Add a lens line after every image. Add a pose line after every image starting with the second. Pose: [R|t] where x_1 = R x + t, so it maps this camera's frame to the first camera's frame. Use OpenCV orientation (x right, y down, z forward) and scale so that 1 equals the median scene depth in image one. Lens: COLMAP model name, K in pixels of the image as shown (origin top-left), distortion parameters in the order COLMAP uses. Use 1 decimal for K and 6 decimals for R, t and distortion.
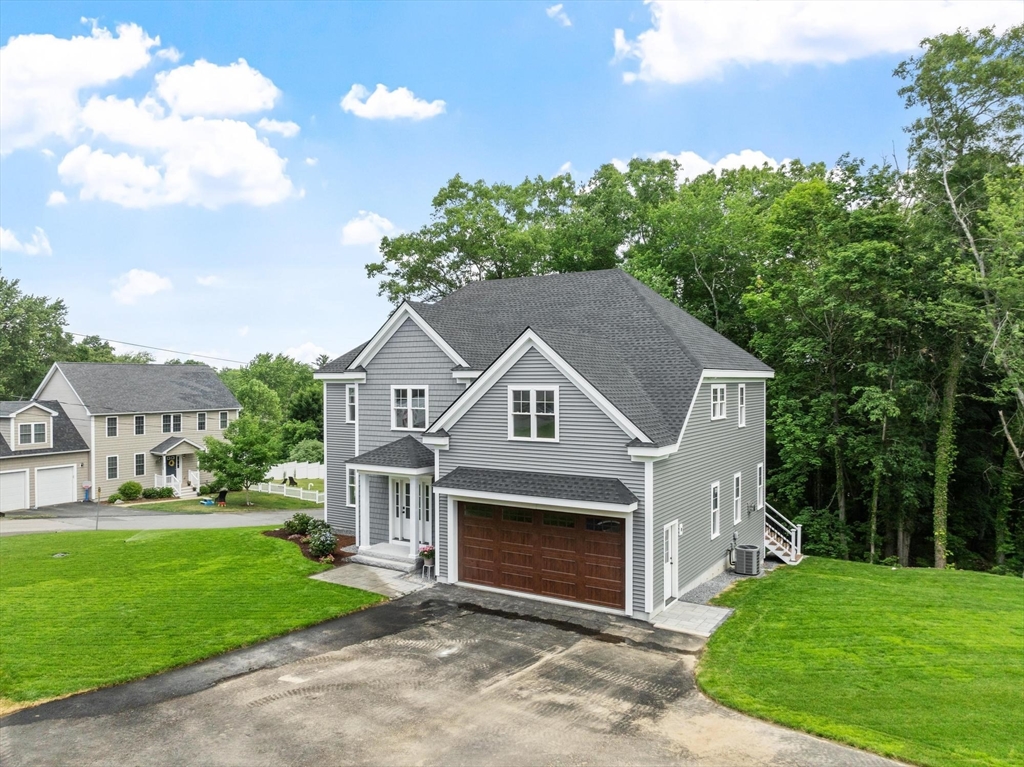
lens RADIAL K [[721.6, 0, 516.6], [0, 721.6, 379.8], [0, 0, 1]] dist [-0.040683, 0.006612]
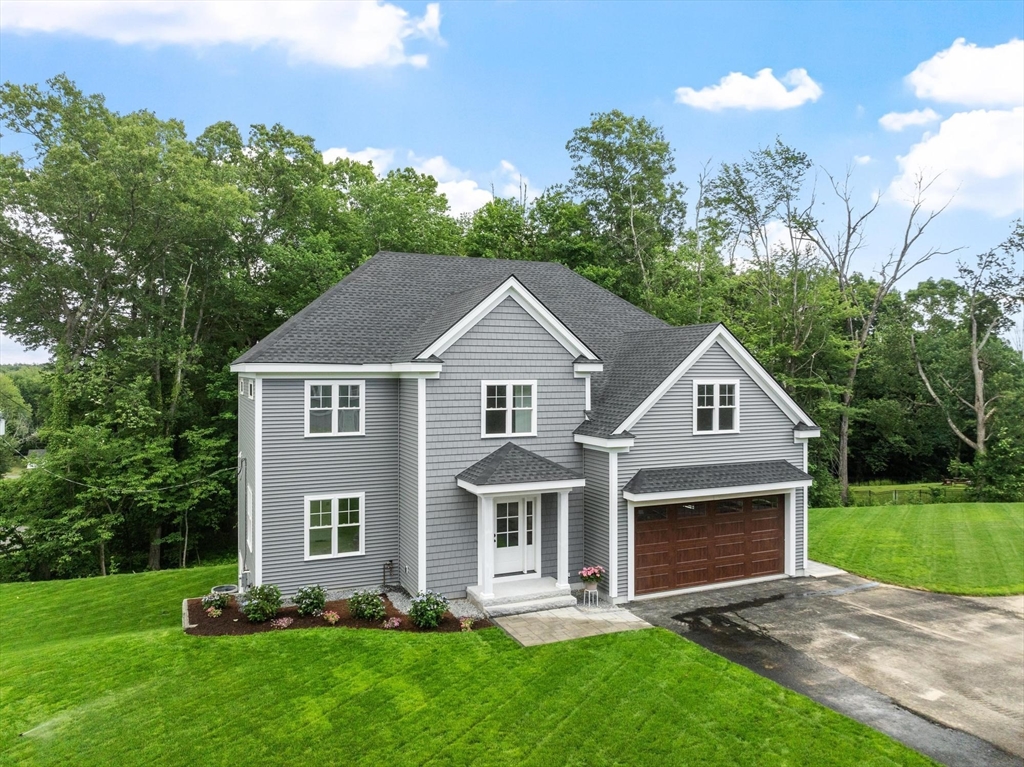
lens RADIAL K [[724.4, 0, 519.9], [0, 724.4, 365.8], [0, 0, 1]] dist [-0.037429, 0.003456]
pose [[0.565721, 0.010757, 0.824527, -0.978973], [-0.001511, 0.999927, -0.012009, 0.000986], [-0.824595, 0.005548, 0.565696, 0.646046]]
